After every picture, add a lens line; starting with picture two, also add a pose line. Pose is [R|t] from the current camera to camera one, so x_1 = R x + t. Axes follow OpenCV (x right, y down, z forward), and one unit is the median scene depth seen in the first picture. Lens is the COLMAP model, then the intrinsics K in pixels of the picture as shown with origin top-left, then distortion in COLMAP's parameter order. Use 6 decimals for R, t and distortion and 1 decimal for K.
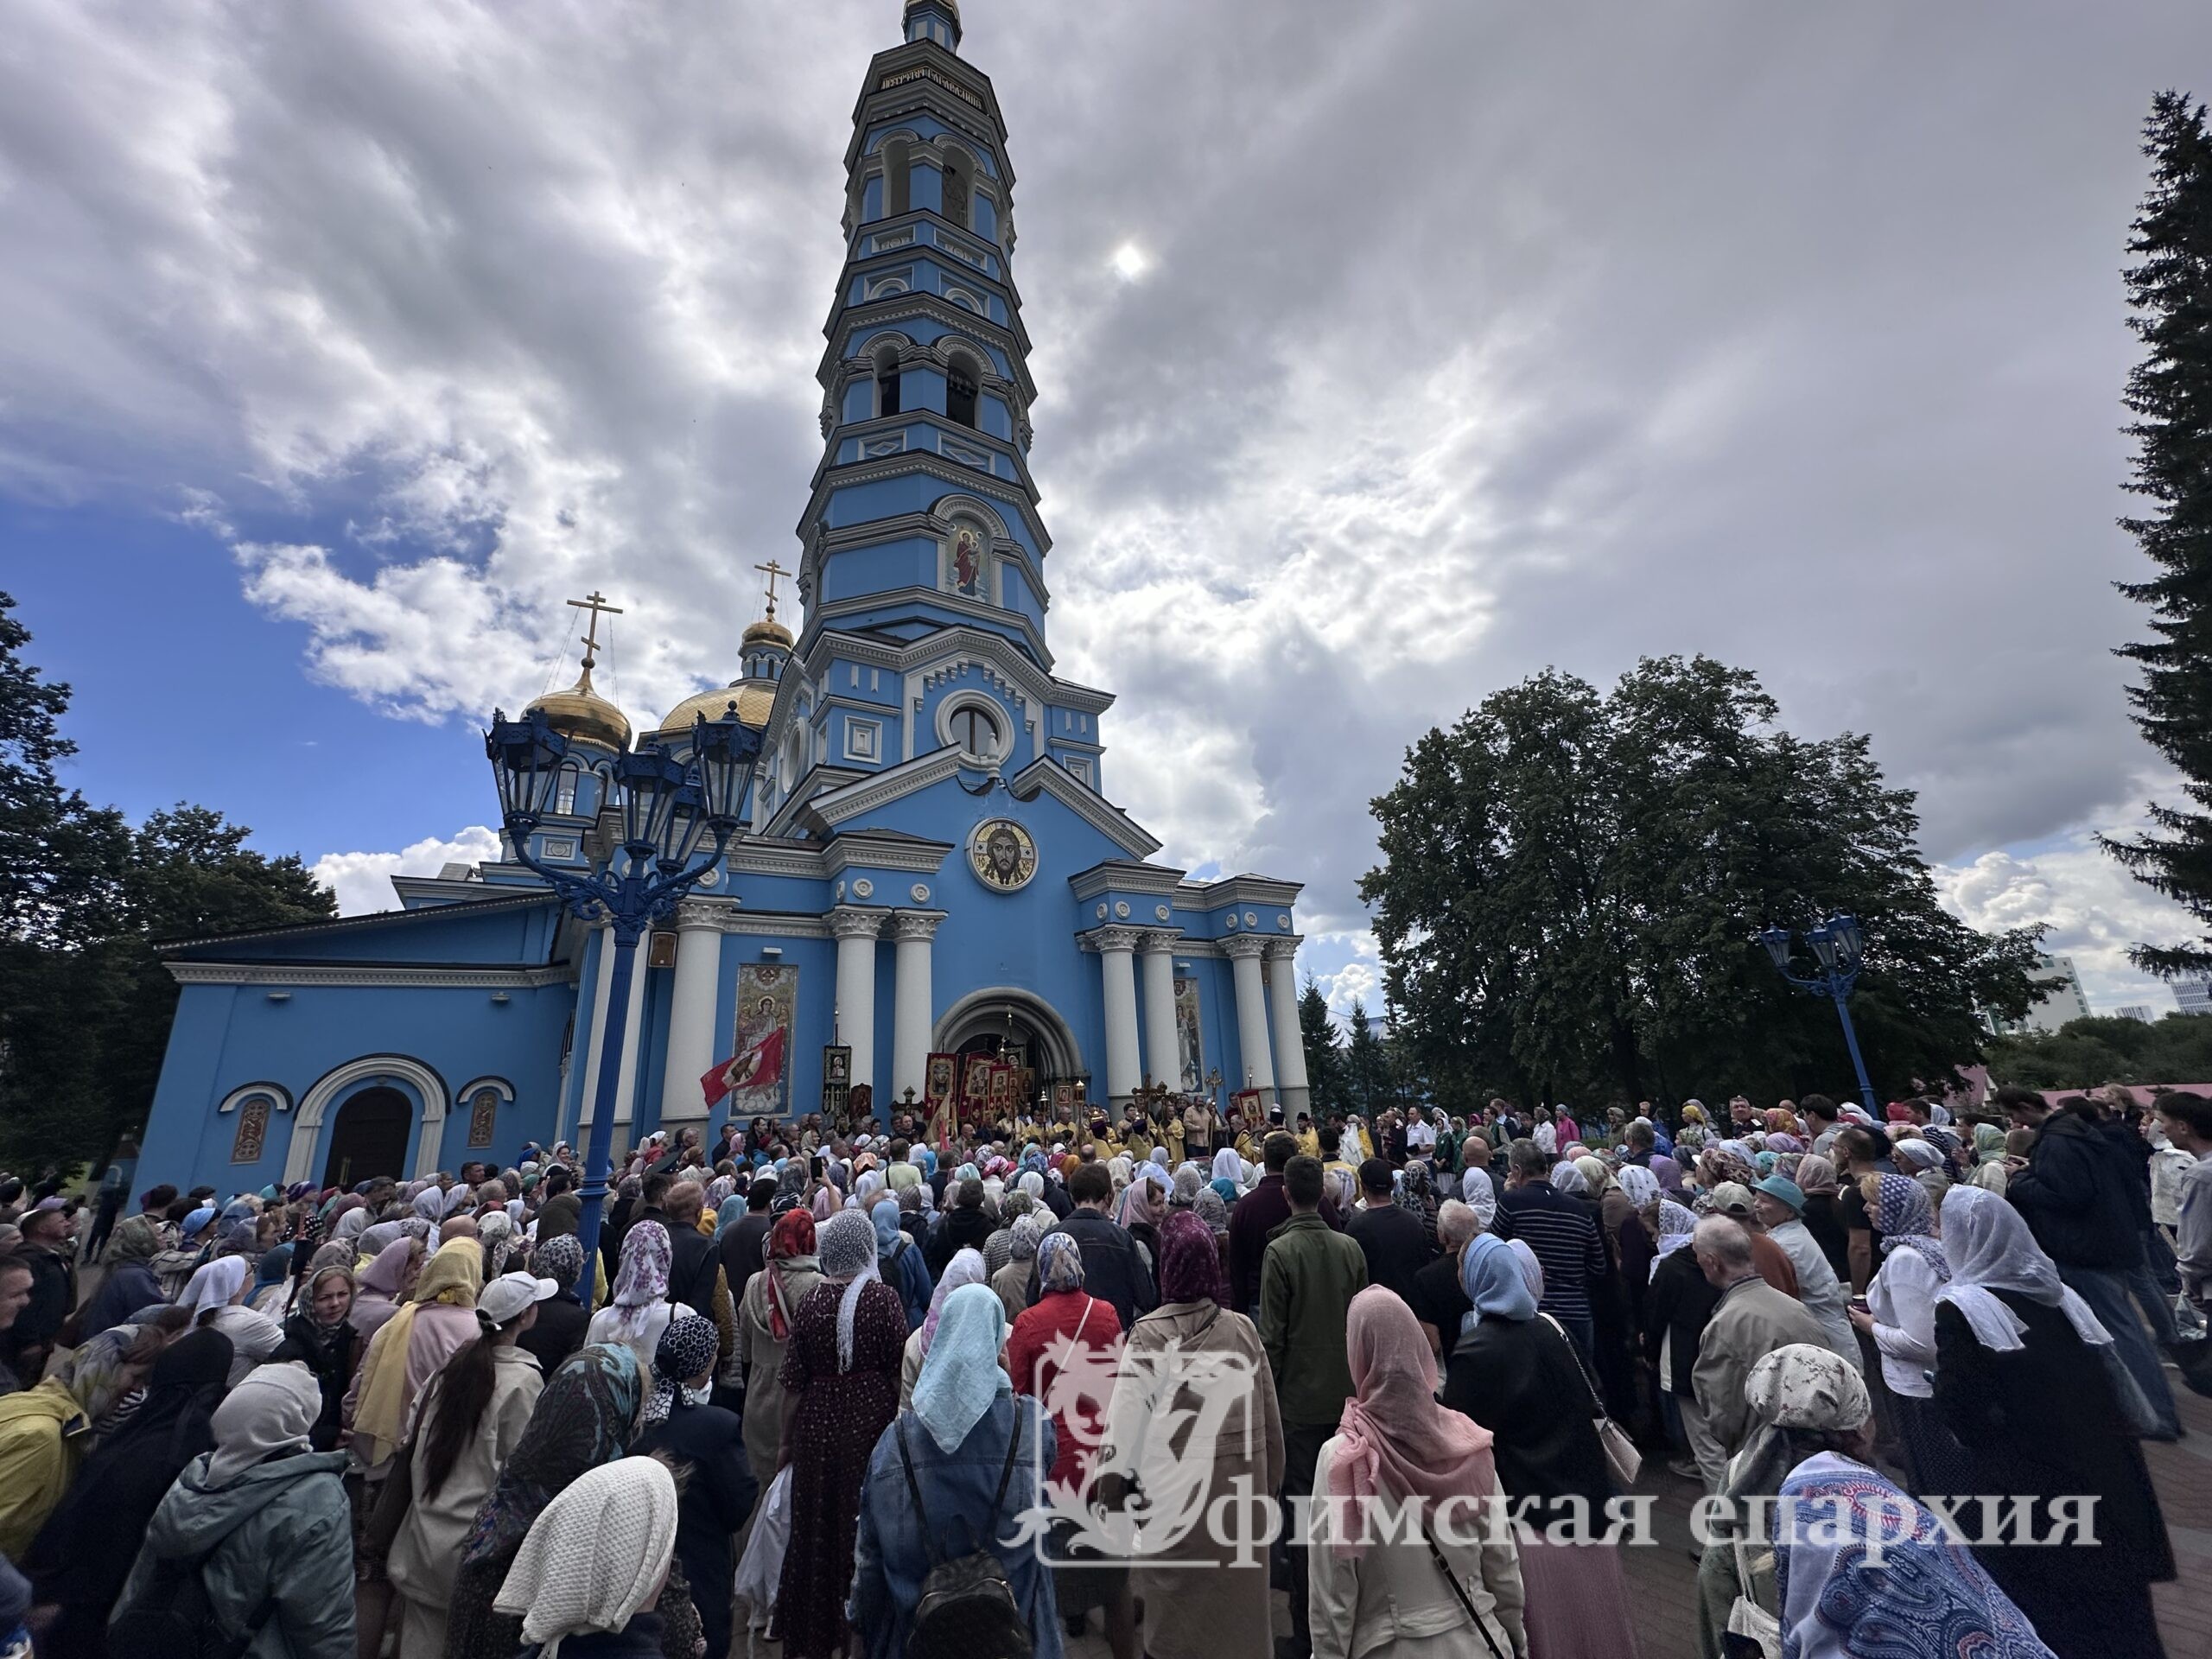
lens RADIAL K [[893.8, 0, 1112.8], [0, 893.8, 825.7], [0, 0, 1]] dist [-0.002717, 0.001051]
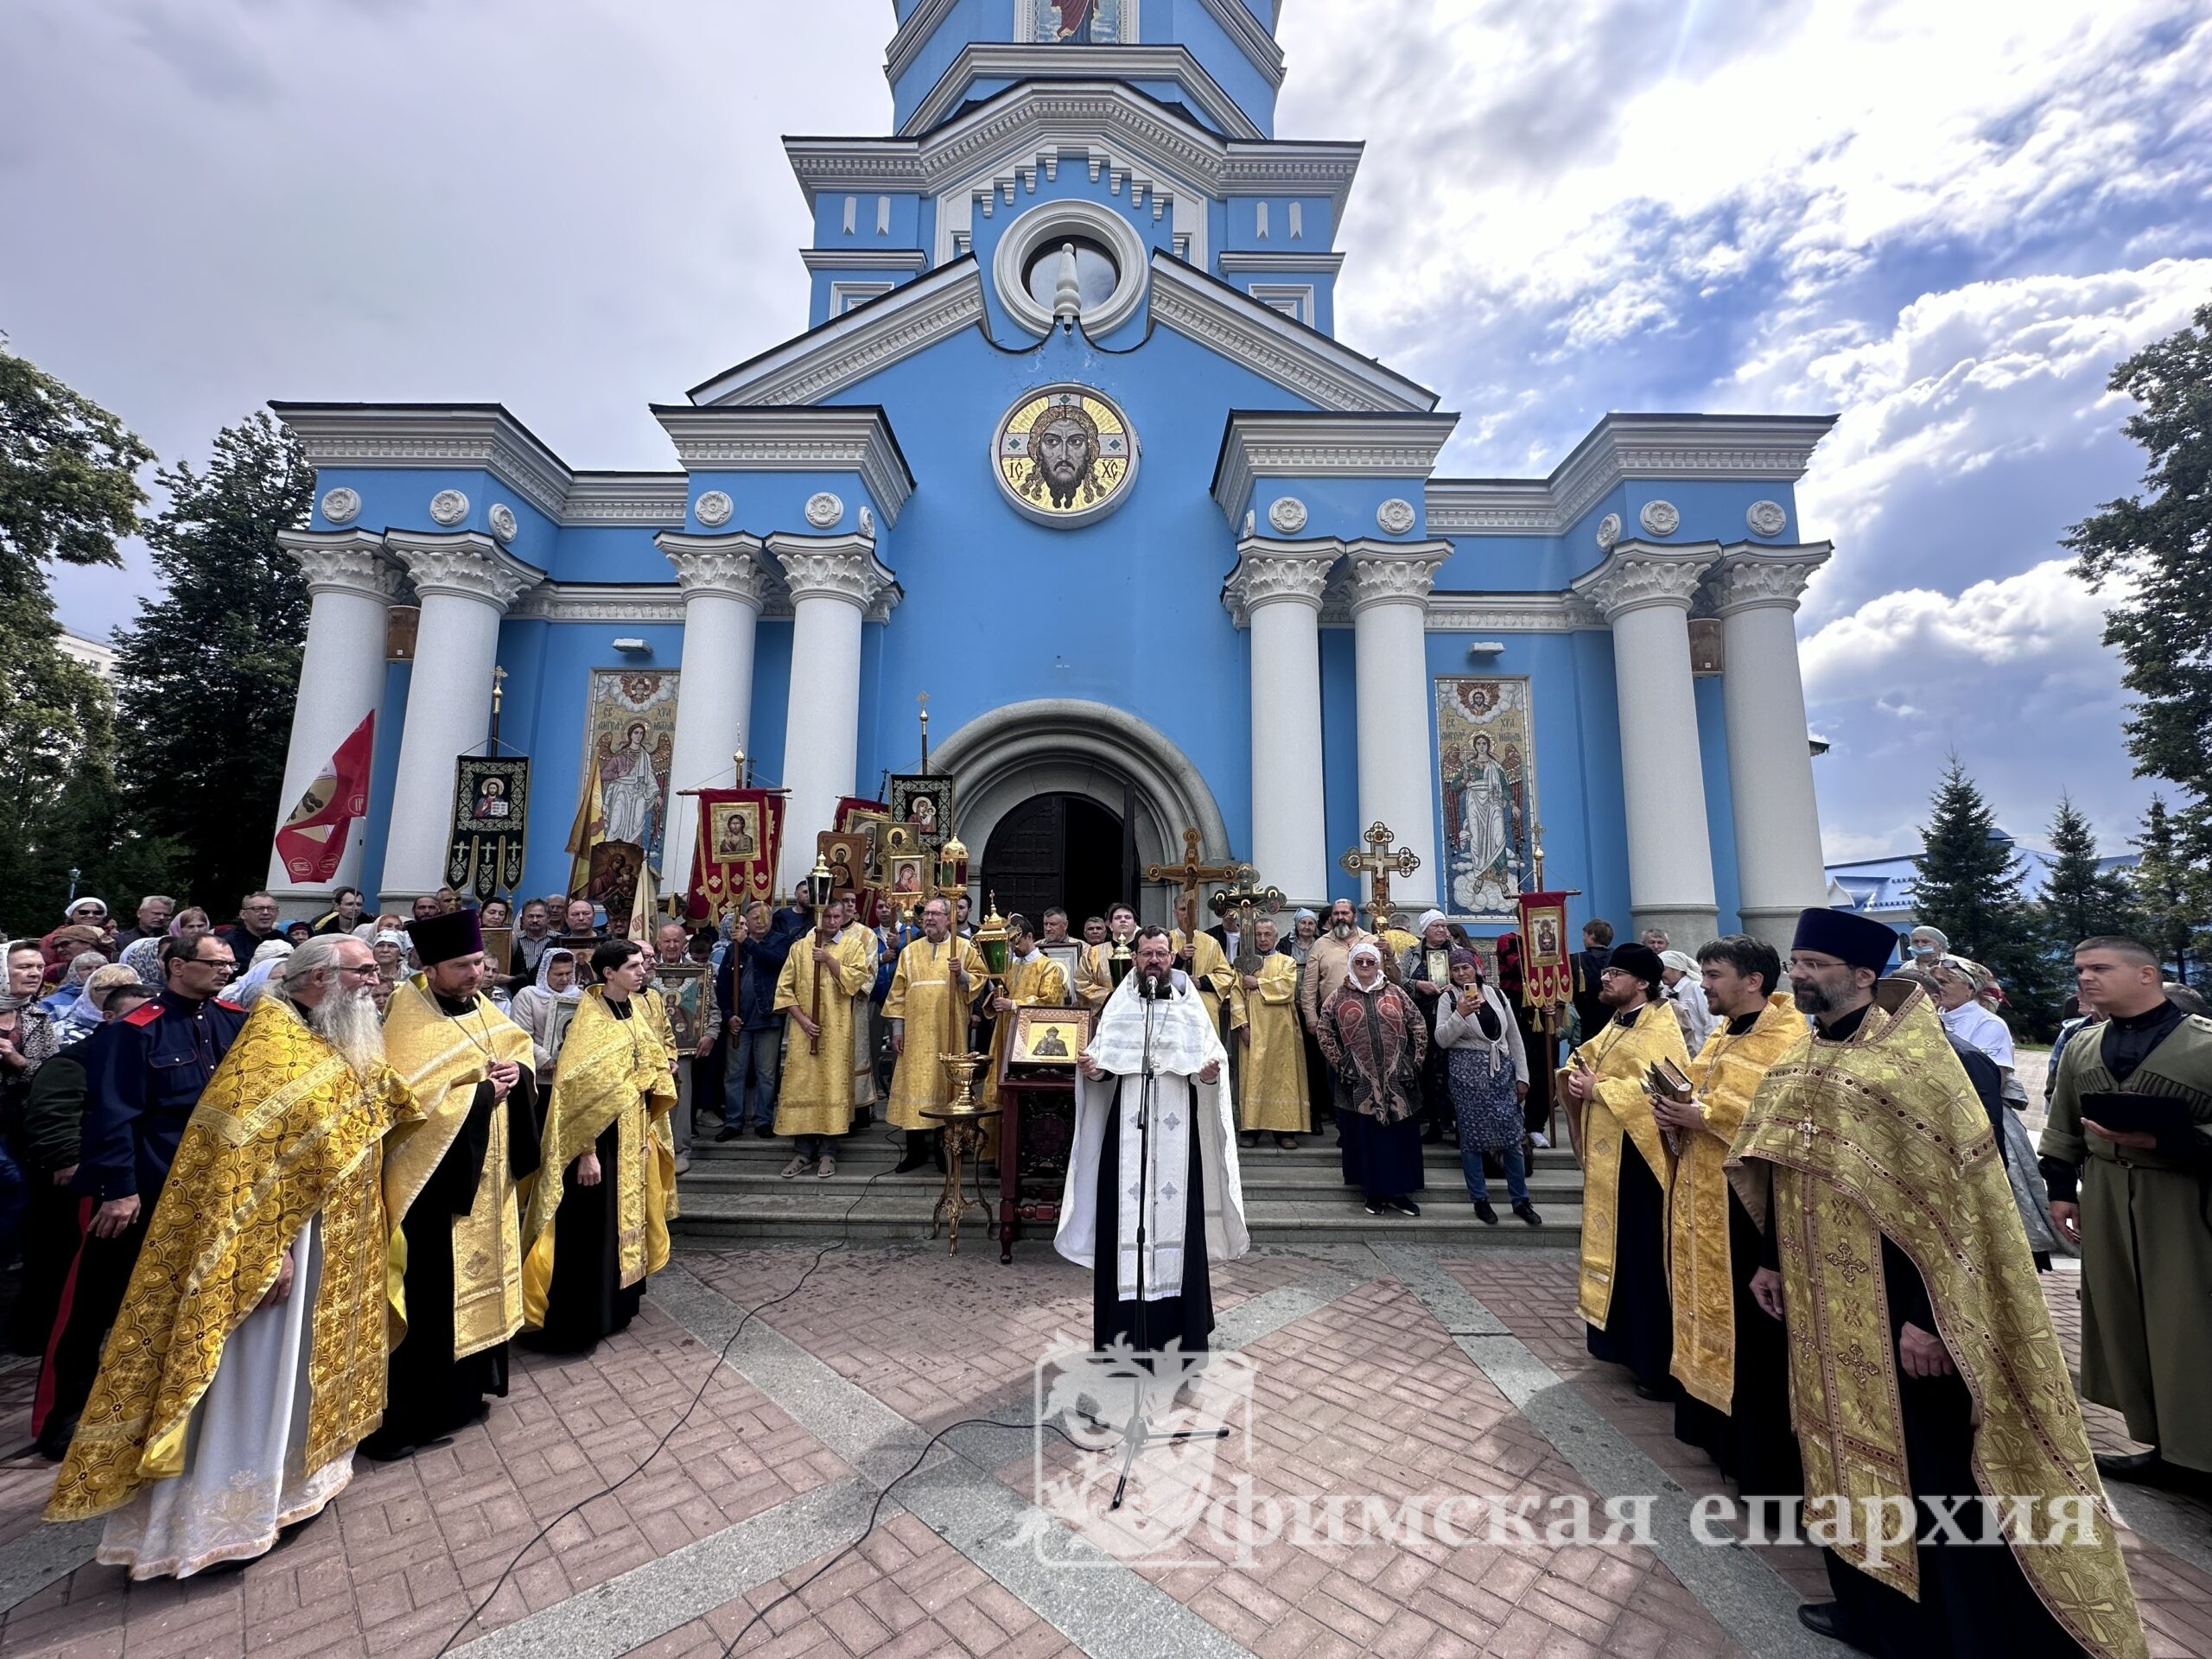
lens RADIAL K [[893.8, 0, 1104.7], [0, 893.8, 831.5], [0, 0, 1]] dist [-0.002717, 0.001051]
pose [[0.840227, -0.016422, -0.541986, 0.168847], [0.106342, 0.985121, 0.135011, 0.174216], [0.531704, -0.171075, 0.829472, 0.520003]]
